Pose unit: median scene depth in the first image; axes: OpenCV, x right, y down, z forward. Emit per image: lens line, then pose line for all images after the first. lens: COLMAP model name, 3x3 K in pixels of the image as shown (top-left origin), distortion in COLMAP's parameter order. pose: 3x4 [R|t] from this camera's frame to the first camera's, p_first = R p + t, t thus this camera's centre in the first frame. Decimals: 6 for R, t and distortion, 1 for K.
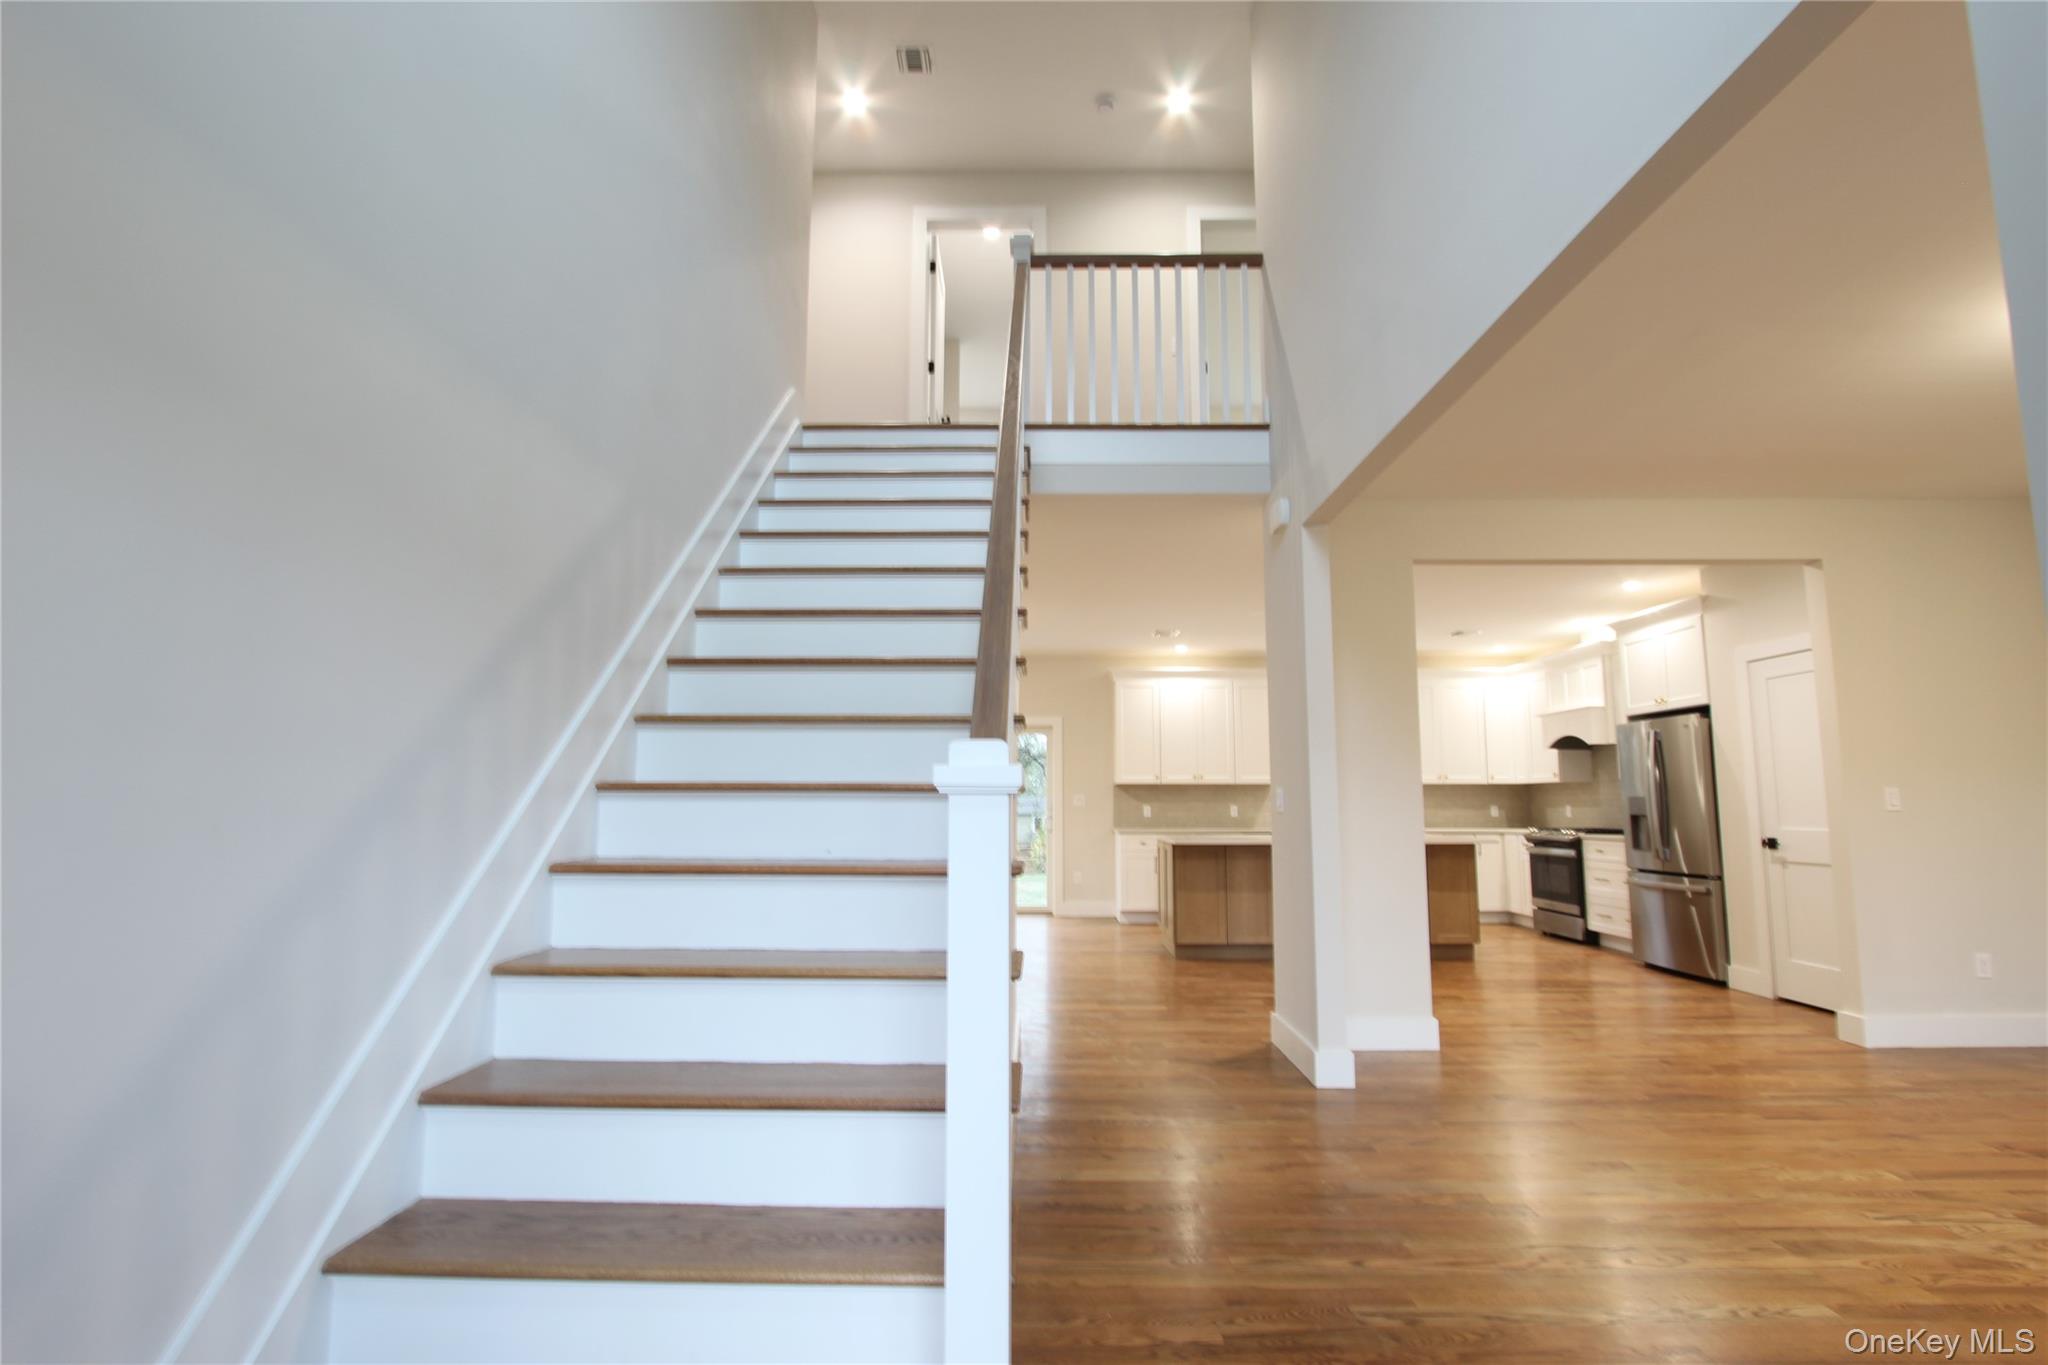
lens RADIAL K [[944.1, 0, 1016.6], [0, 944.1, 691.9], [0, 0, 1]] dist [-0.016080, -0.000435]
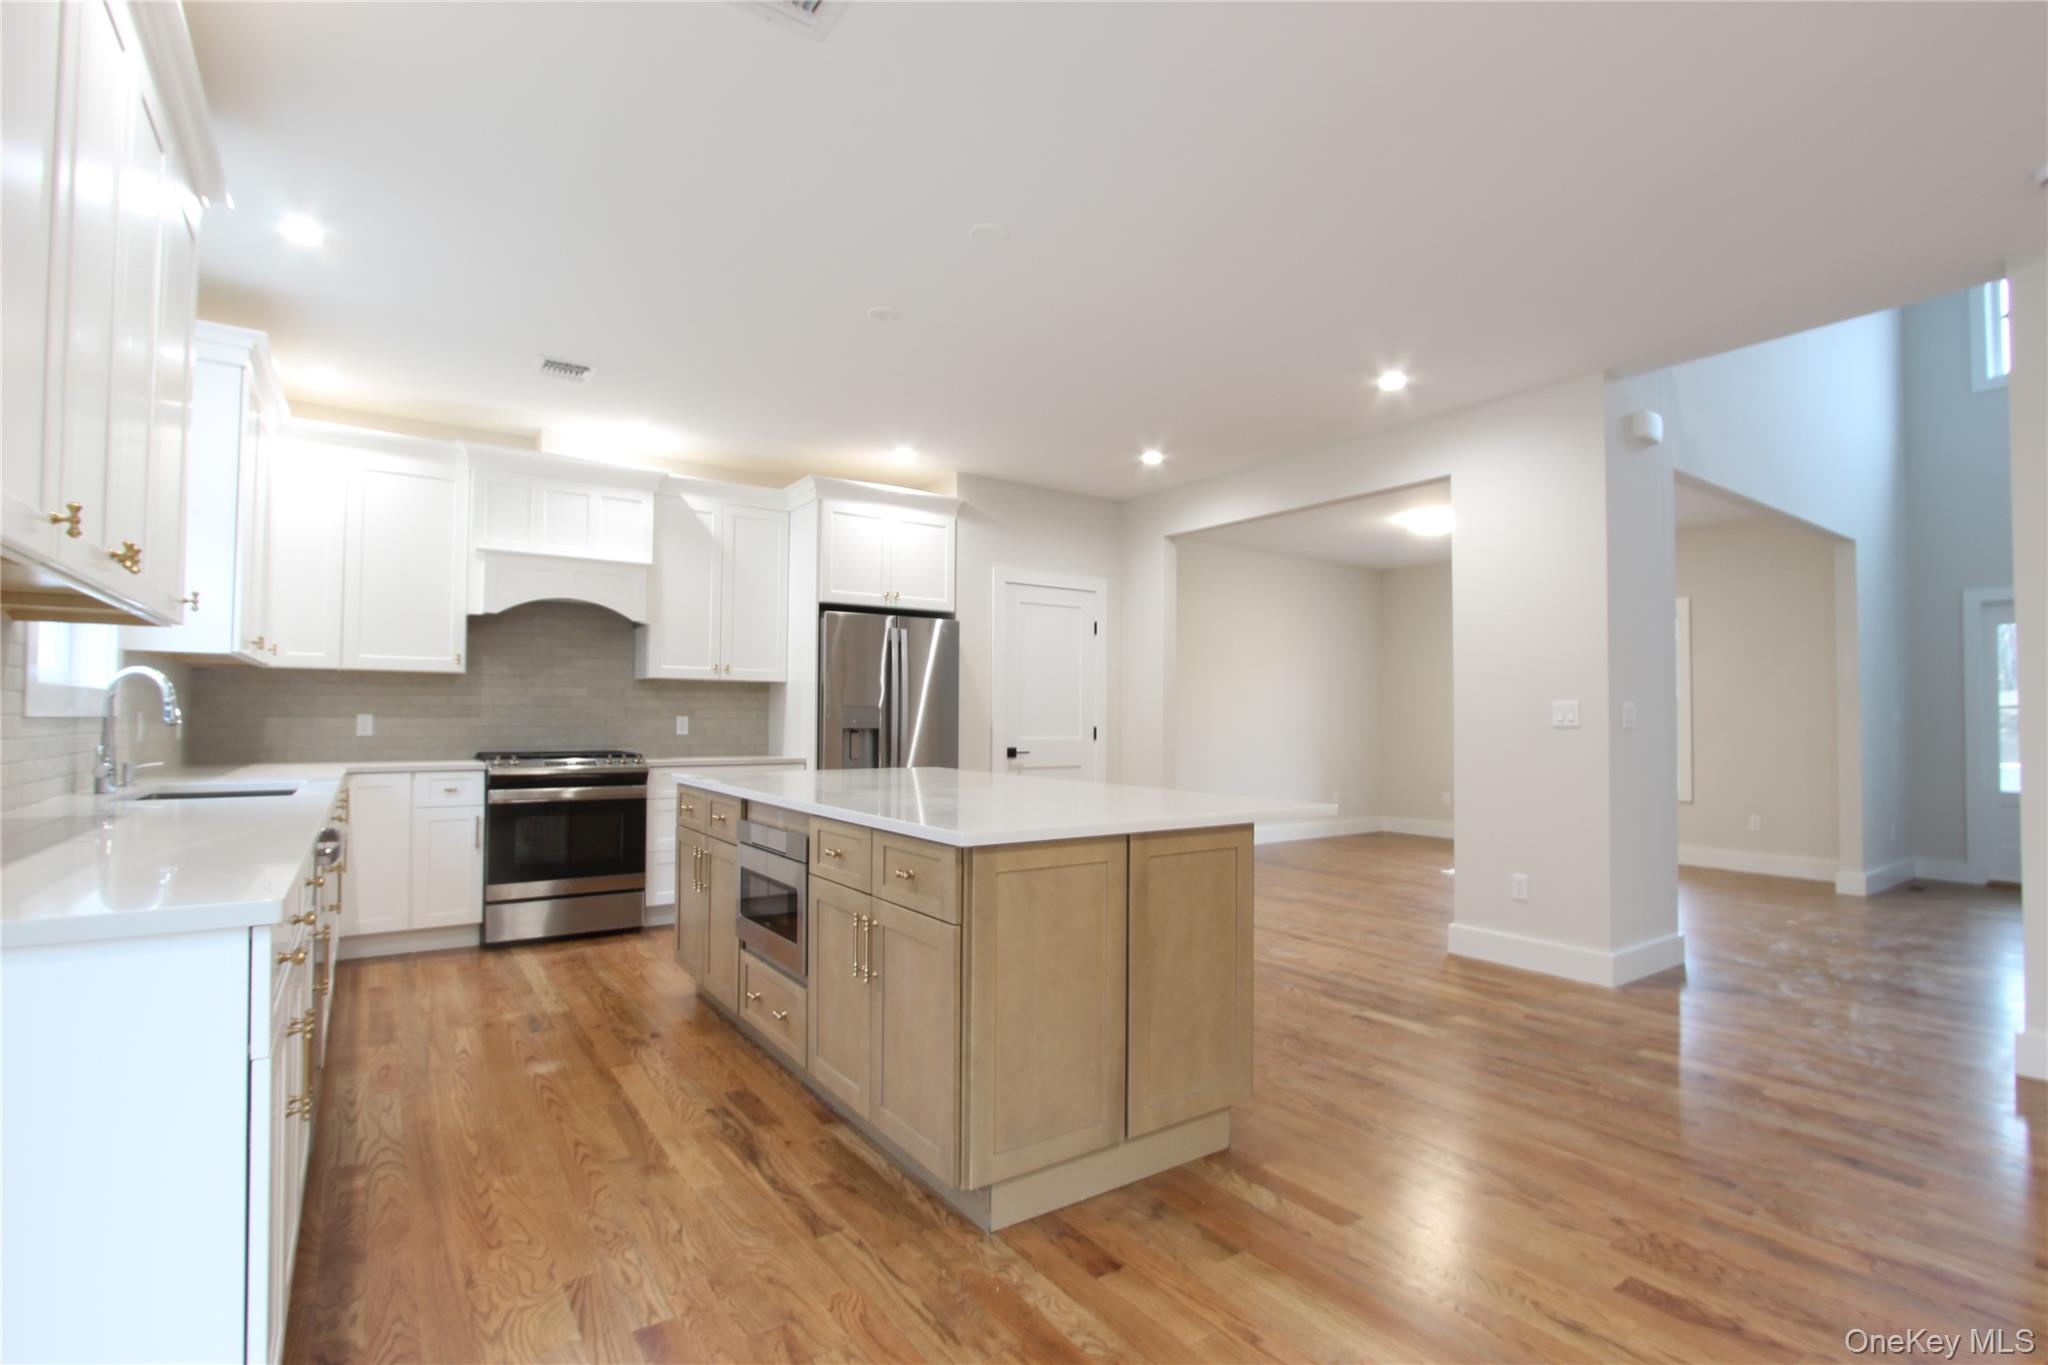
lens RADIAL K [[944.1, 0, 1016.6], [0, 944.1, 691.9], [0, 0, 1]] dist [-0.016080, -0.000435]
pose [[-0.575424, 0.019064, 0.817633, -0.088012], [-0.103177, 0.990049, -0.095696, 0.176112], [-0.811321, -0.139427, -0.567731, 1.458340]]
